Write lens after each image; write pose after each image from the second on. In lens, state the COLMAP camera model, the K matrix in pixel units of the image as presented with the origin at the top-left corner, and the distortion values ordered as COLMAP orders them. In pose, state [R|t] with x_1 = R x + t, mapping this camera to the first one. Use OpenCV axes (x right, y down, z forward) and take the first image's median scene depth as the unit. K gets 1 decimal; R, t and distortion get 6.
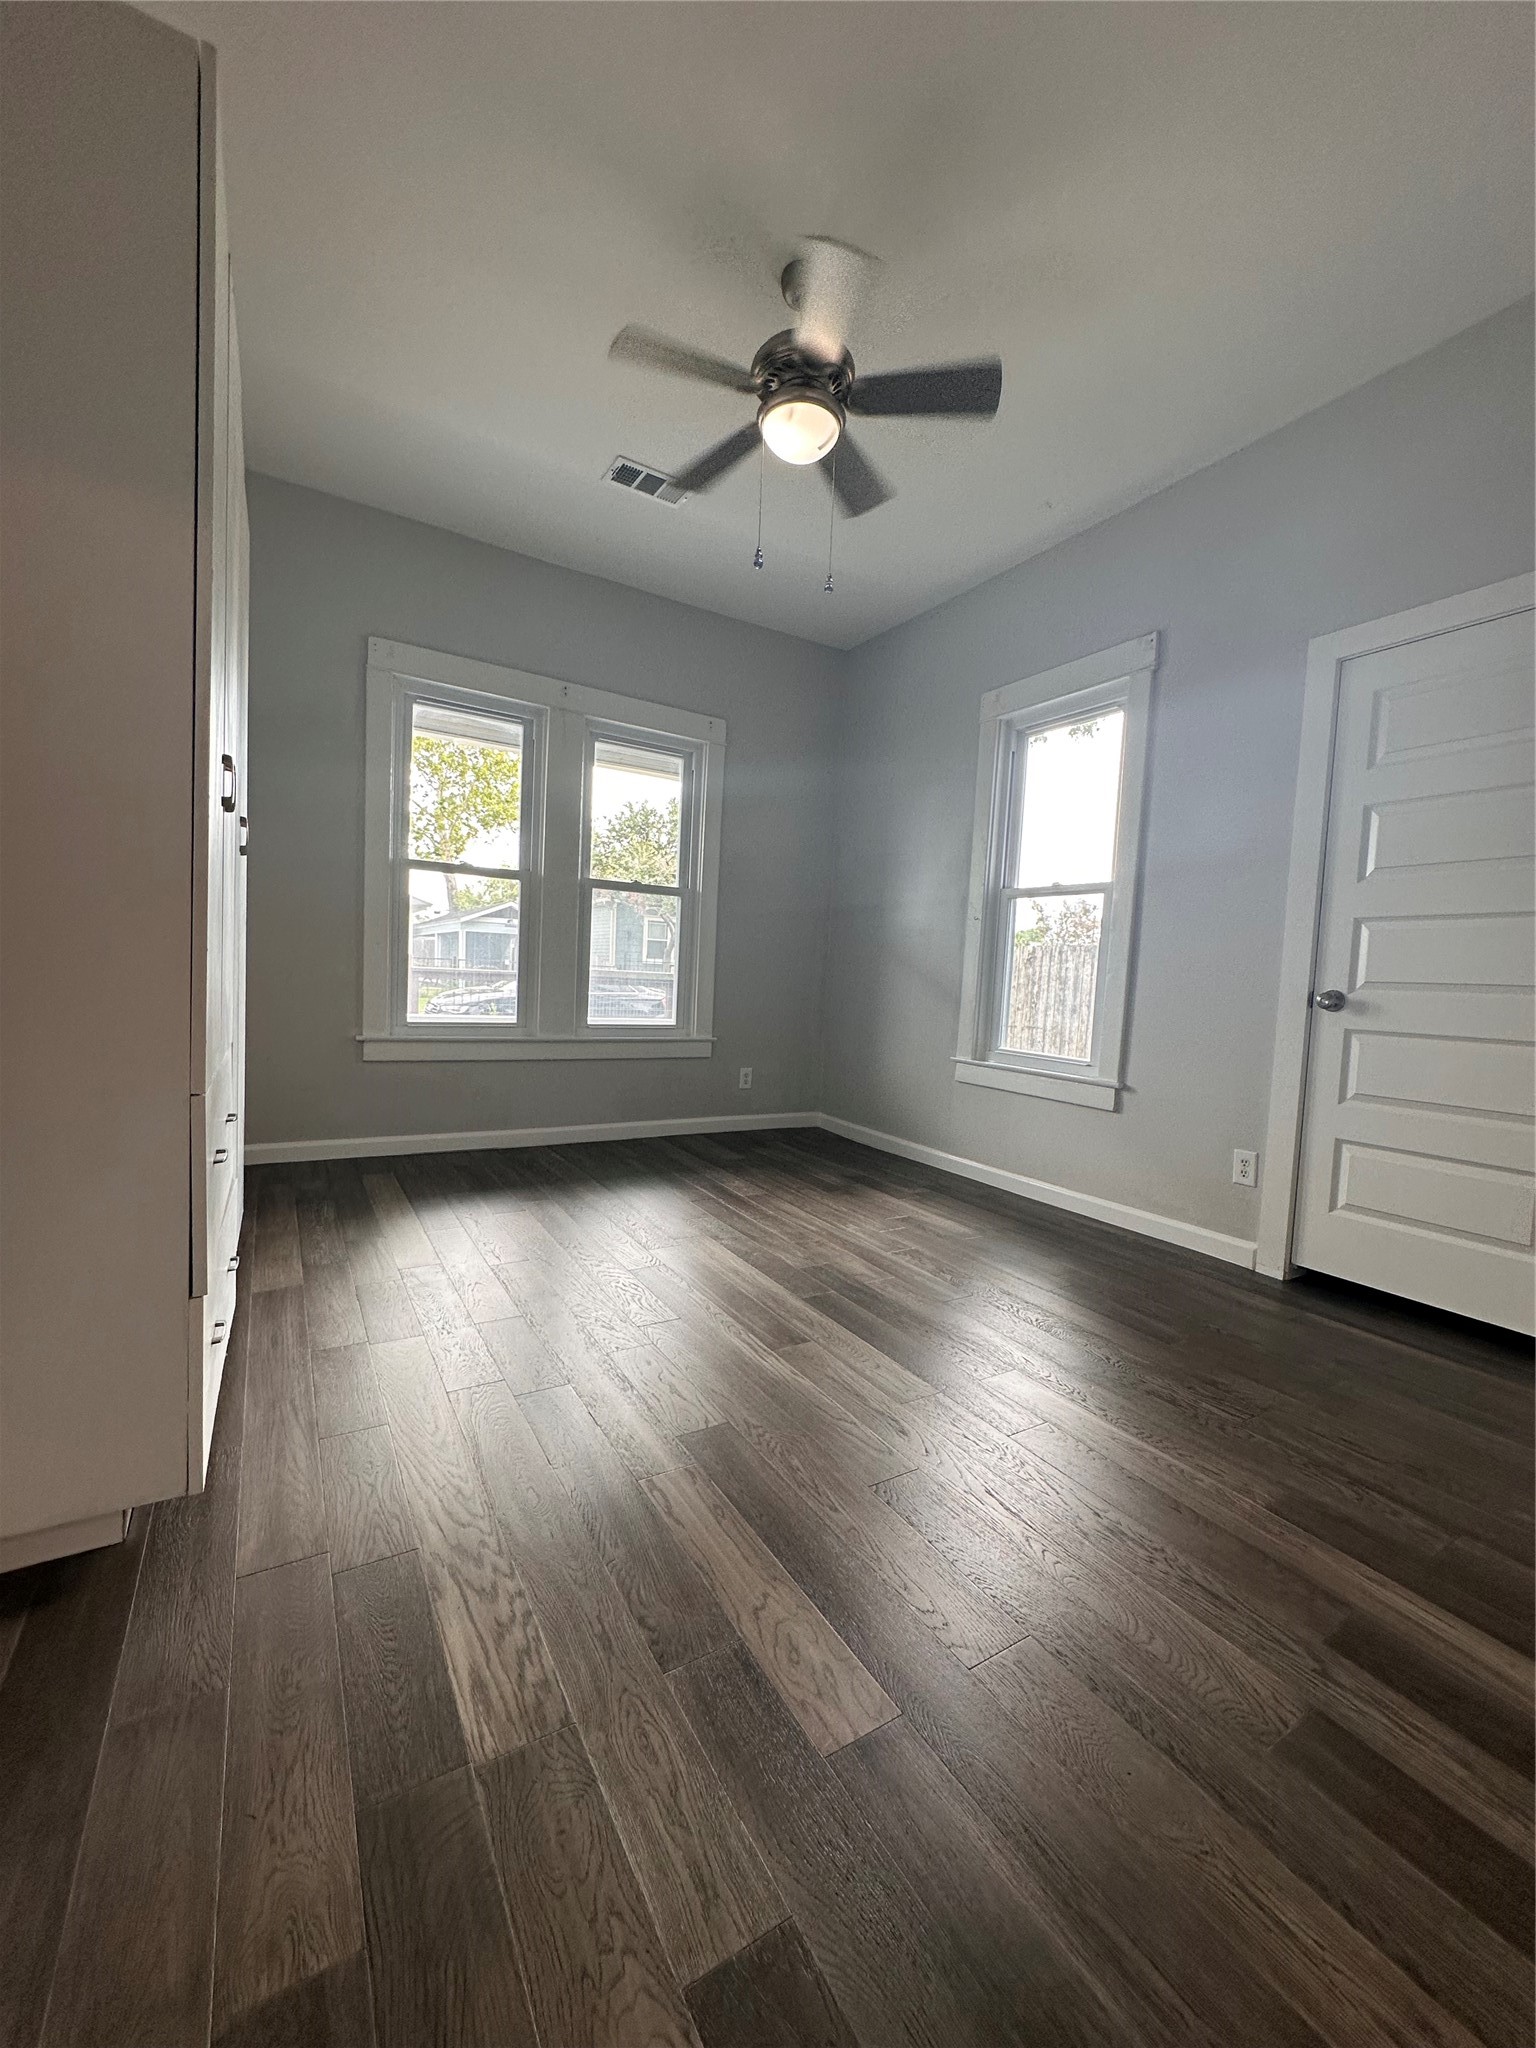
lens RADIAL K [[812.2, 0, 768.0], [0, 812.2, 1024.0], [0, 0, 1]] dist [-0.001826, -0.000314]
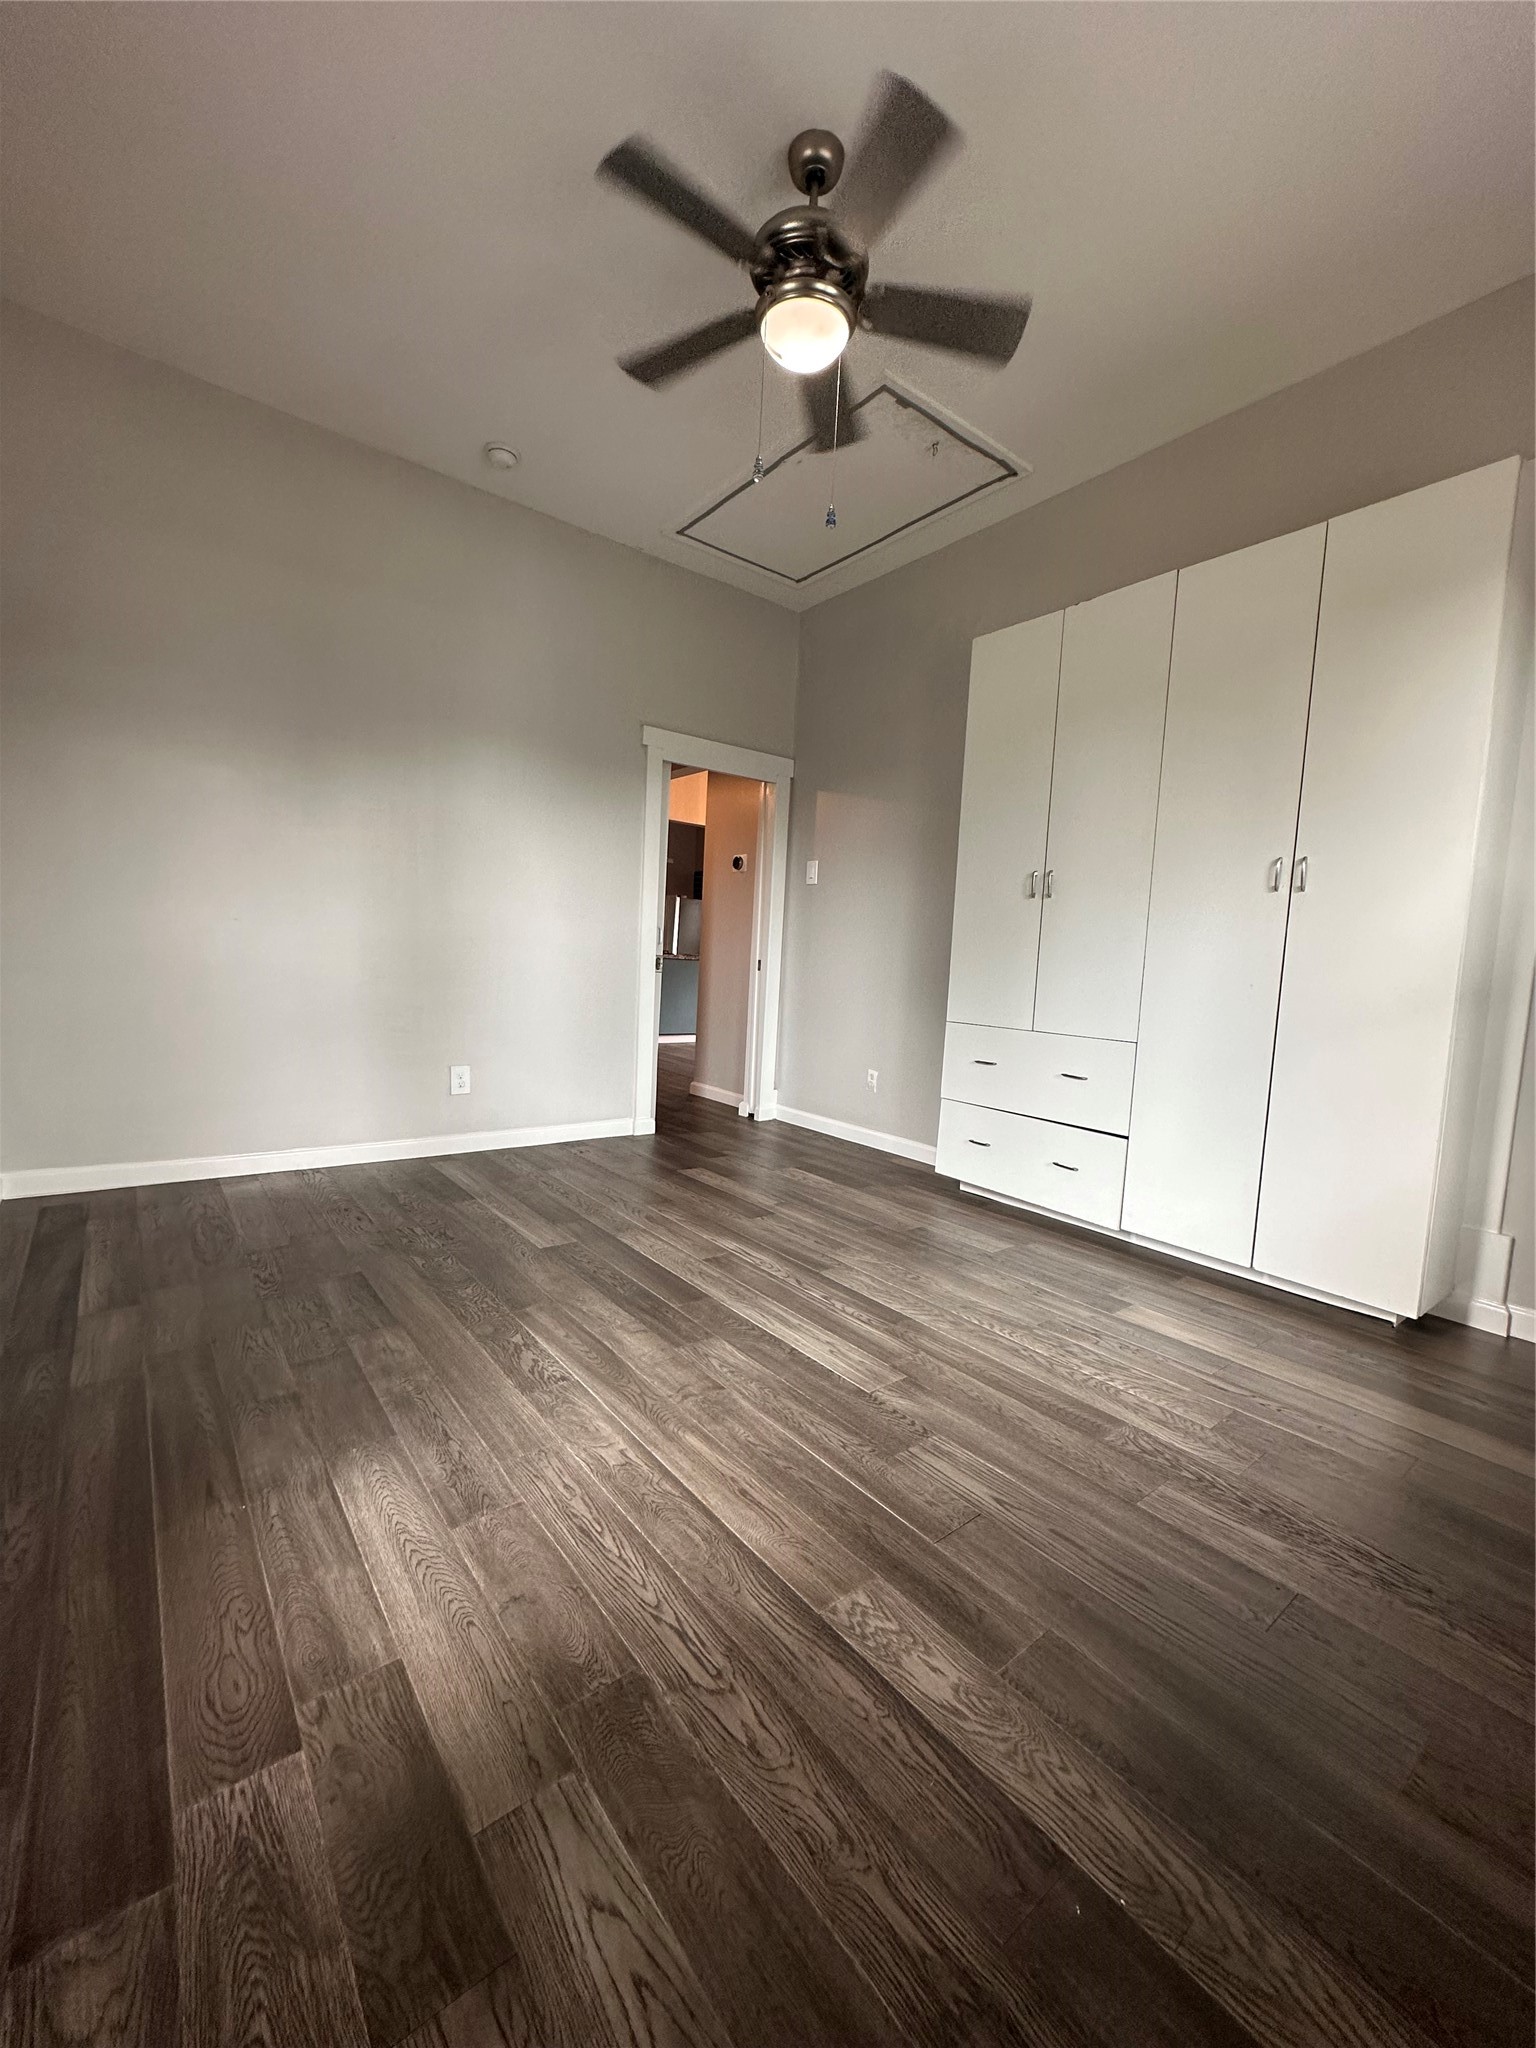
lens RADIAL K [[812.2, 0, 768.0], [0, 812.2, 1024.0], [0, 0, 1]] dist [-0.001826, -0.000314]
pose [[-0.988018, -0.083082, -0.130072, 0.104344], [-0.100754, 0.985603, 0.135776, -0.092008], [0.116919, 0.147255, -0.982164, 1.583156]]
